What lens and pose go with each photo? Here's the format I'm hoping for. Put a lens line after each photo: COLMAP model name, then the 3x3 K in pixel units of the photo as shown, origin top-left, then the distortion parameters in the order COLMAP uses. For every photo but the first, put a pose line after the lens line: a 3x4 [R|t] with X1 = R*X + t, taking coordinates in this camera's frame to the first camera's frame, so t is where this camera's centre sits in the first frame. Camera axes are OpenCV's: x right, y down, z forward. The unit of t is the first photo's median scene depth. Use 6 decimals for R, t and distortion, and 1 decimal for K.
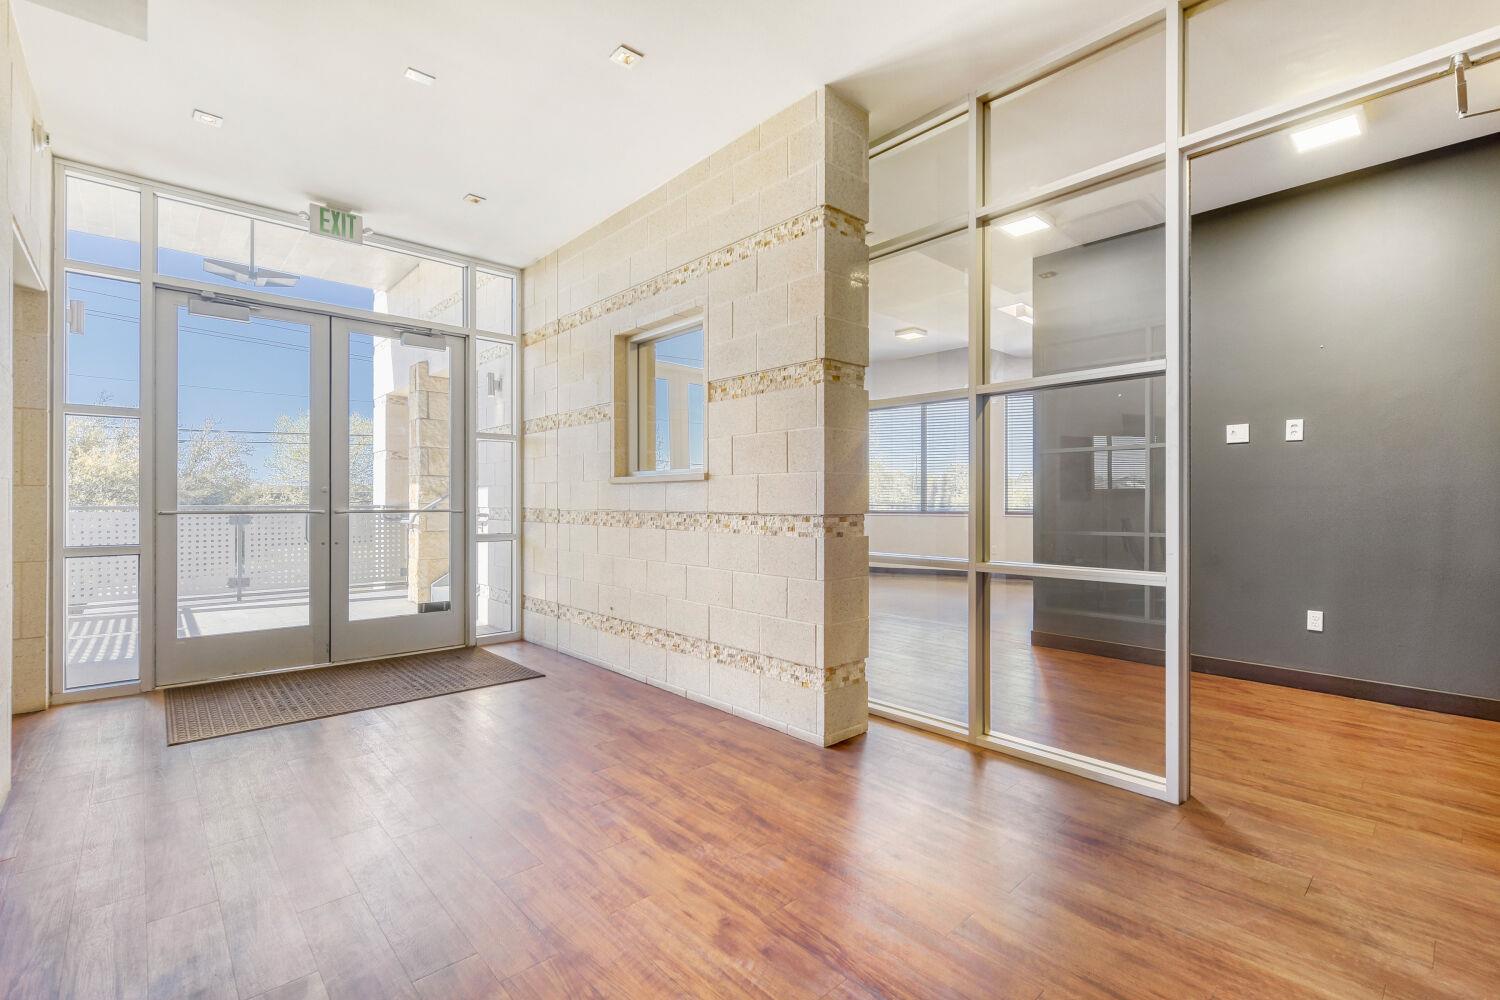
lens RADIAL K [[666.0, 0, 750.0], [0, 666.0, 500.0], [0, 0, 1]] dist [0.000406, -0.000048]
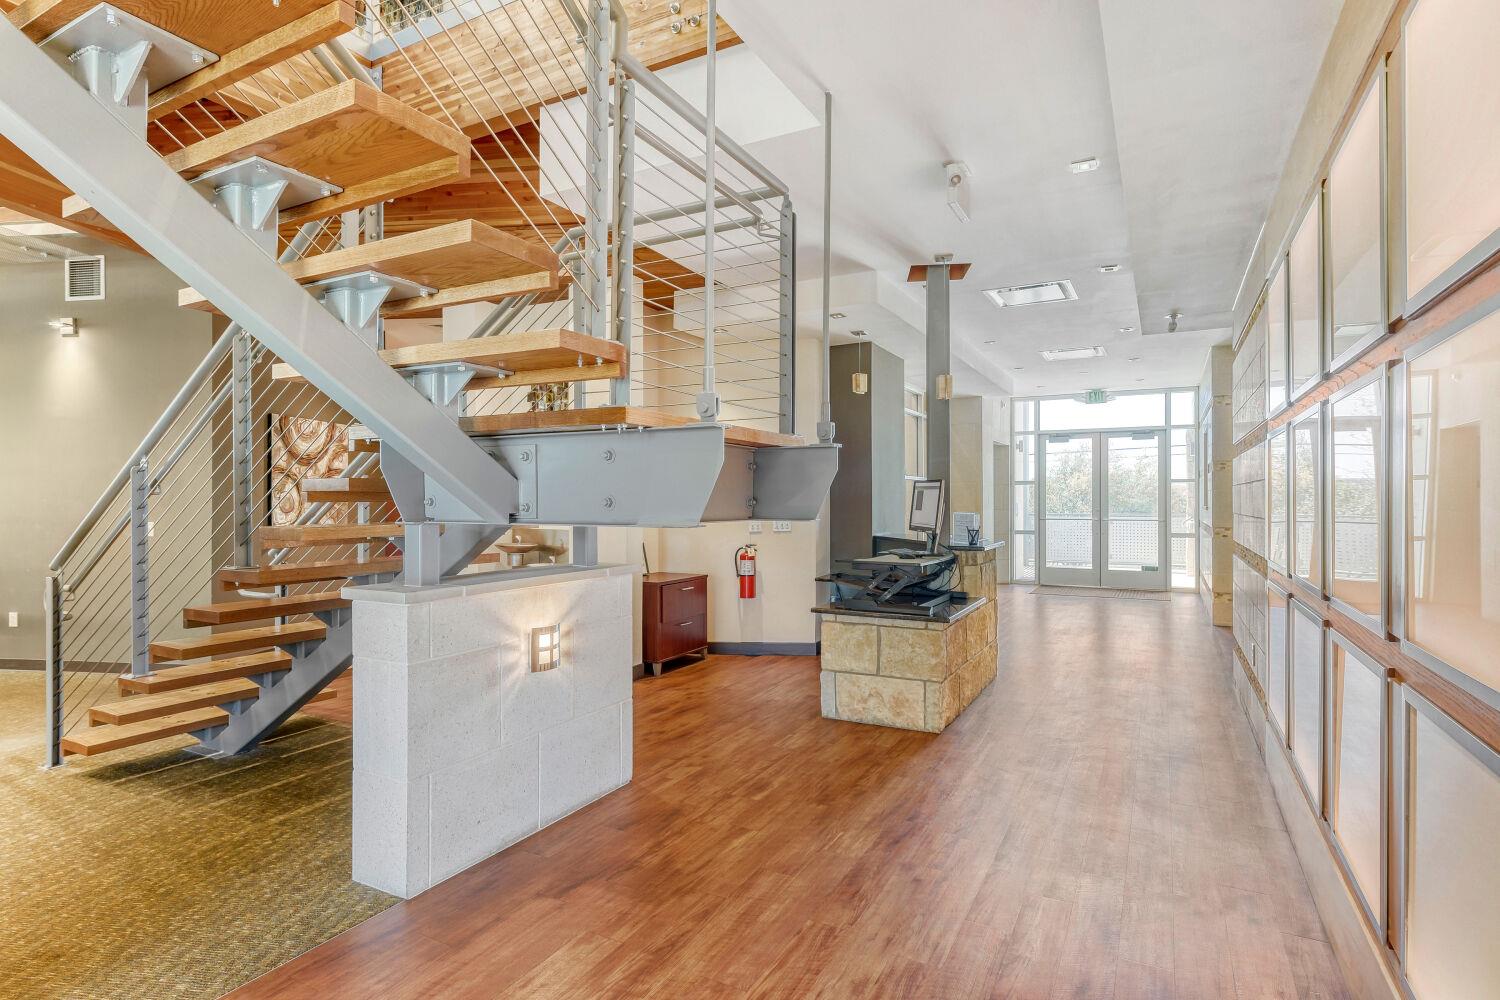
lens RADIAL K [[781.2, 0, 755.1], [0, 781.2, 494.3], [0, 0, 1]] dist [-0.004625, -0.000632]
pose [[0.340643, -0.006219, -0.940172, 1.349981], [0.002785, 0.999980, -0.005605, -0.052784], [0.940189, -0.000709, 0.340654, -0.922461]]
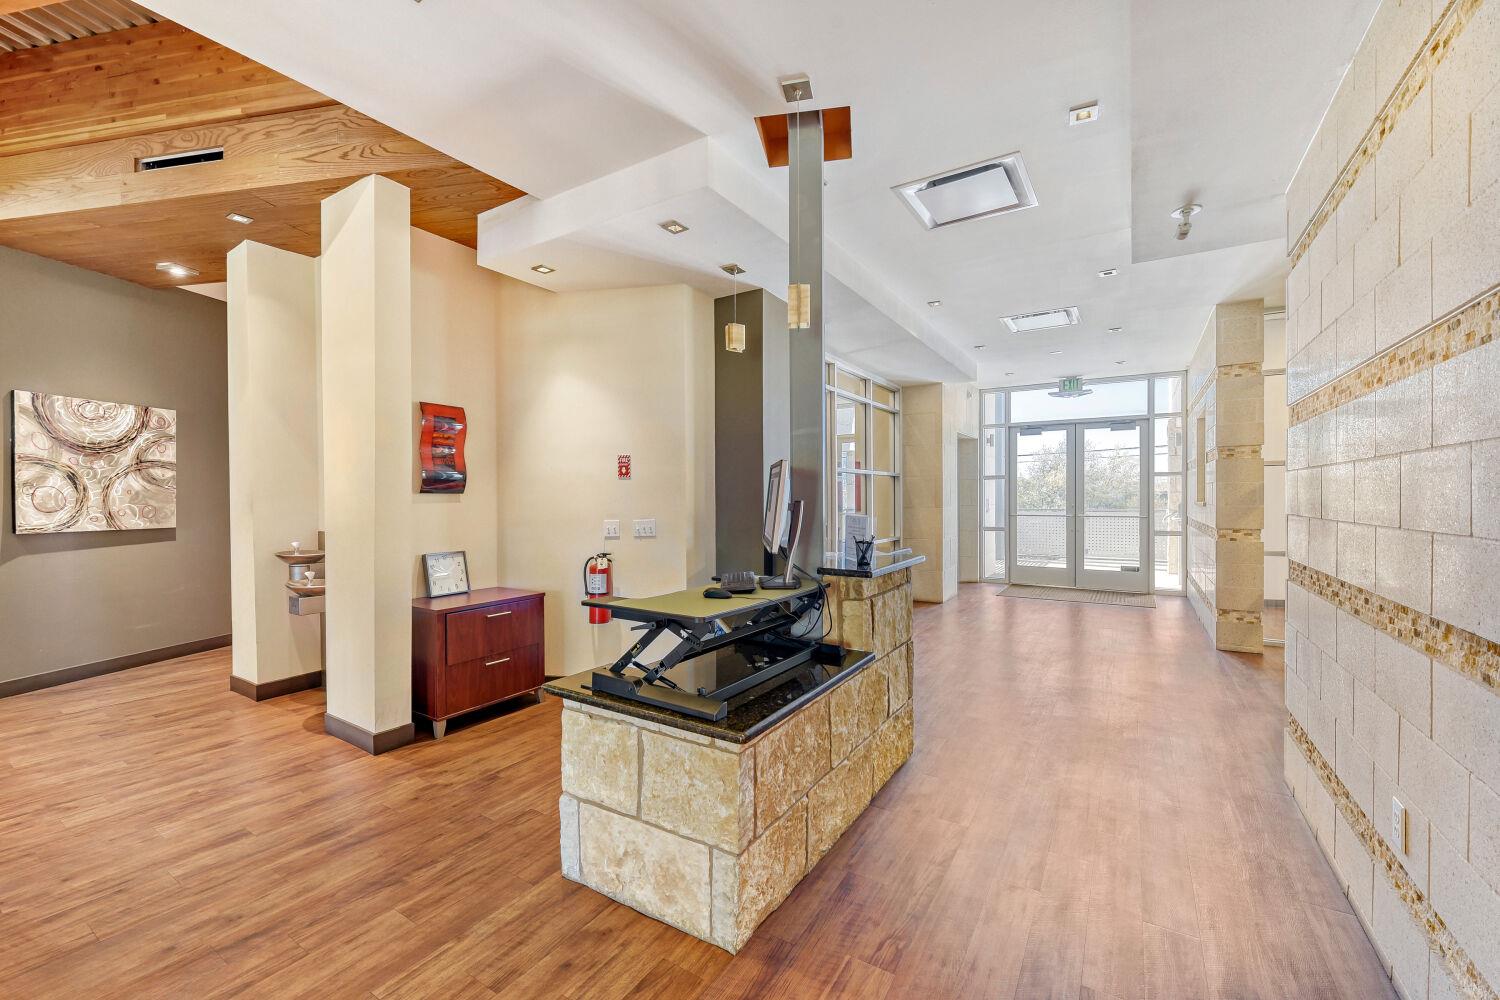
lens RADIAL K [[616.1, 0, 754.0], [0, 616.1, 496.8], [0, 0, 1]] dist [-0.007970, -0.000458]
pose [[0.275018, 0.000613, -0.961439, 0.898137], [0.004783, 0.999987, 0.002006, -0.049431], [0.961427, -0.005150, 0.275012, -0.479106]]
